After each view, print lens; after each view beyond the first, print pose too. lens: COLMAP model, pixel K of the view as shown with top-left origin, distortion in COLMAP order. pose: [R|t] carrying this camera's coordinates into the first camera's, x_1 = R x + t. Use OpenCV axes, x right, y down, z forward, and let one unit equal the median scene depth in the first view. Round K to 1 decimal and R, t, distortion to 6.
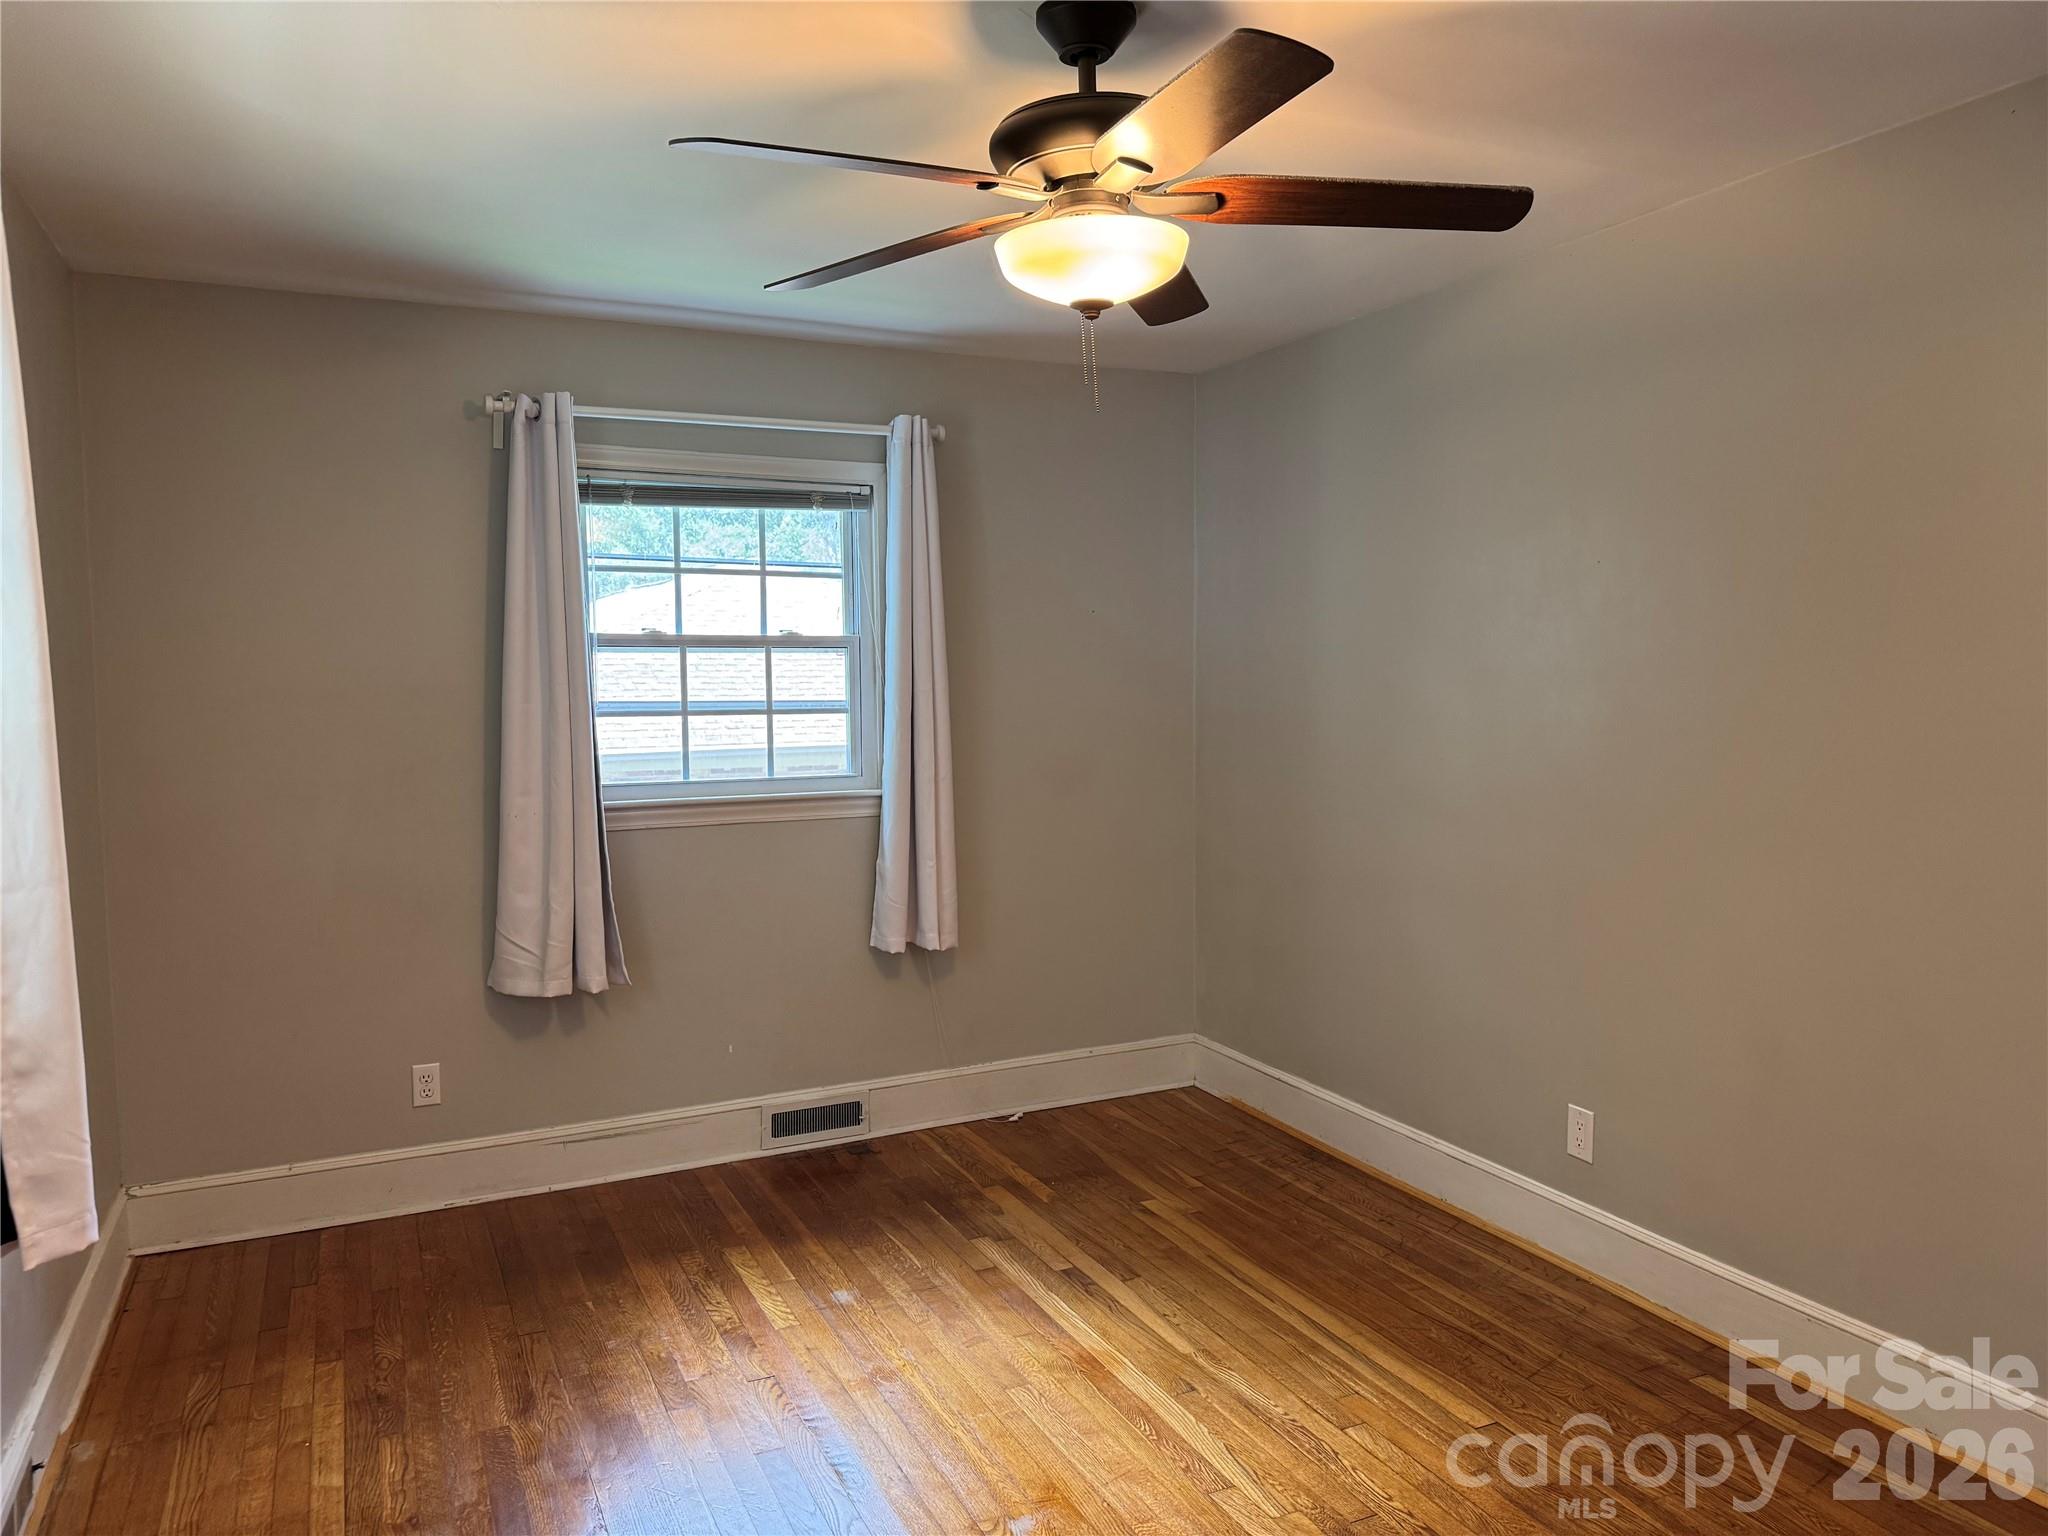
lens RADIAL K [[1452.0, 0, 1037.5], [0, 1452.0, 772.8], [0, 0, 1]] dist [0.066543, -0.074341]
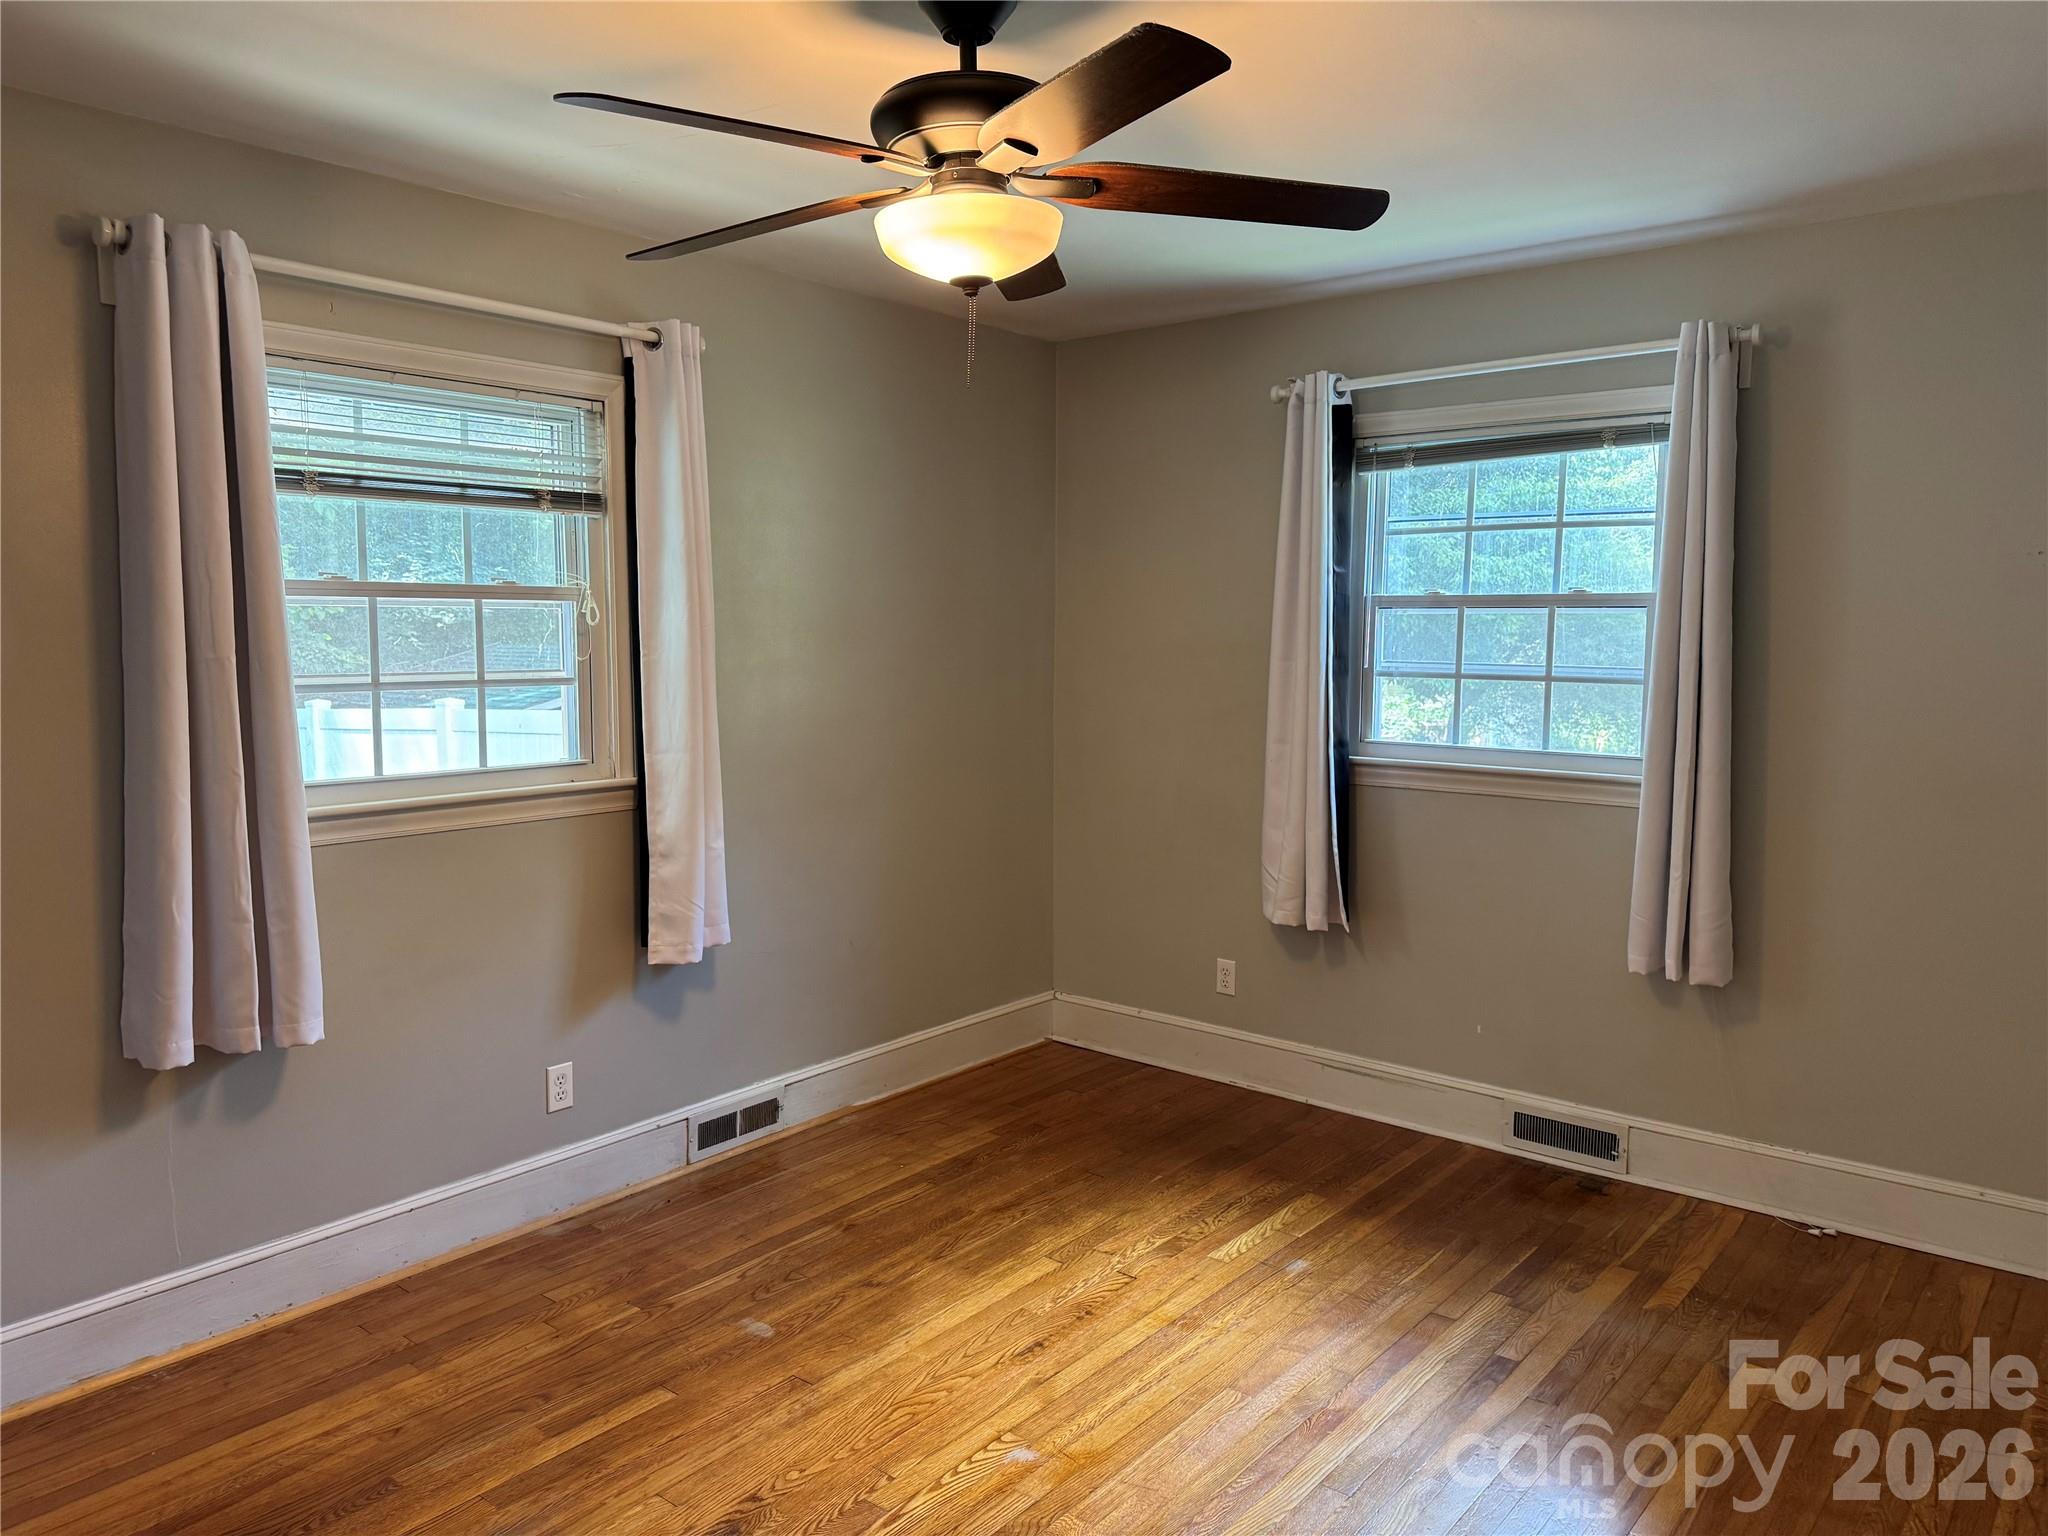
lens RADIAL K [[1452.0, 0, 1037.1], [0, 1452.0, 758.0], [0, 0, 1]] dist [0.066543, -0.074341]
pose [[0.427925, 0.095984, -0.898703, 0.540926], [-0.084681, 0.994229, 0.065865, -0.026399], [0.899839, 0.047918, 0.433583, 0.336080]]
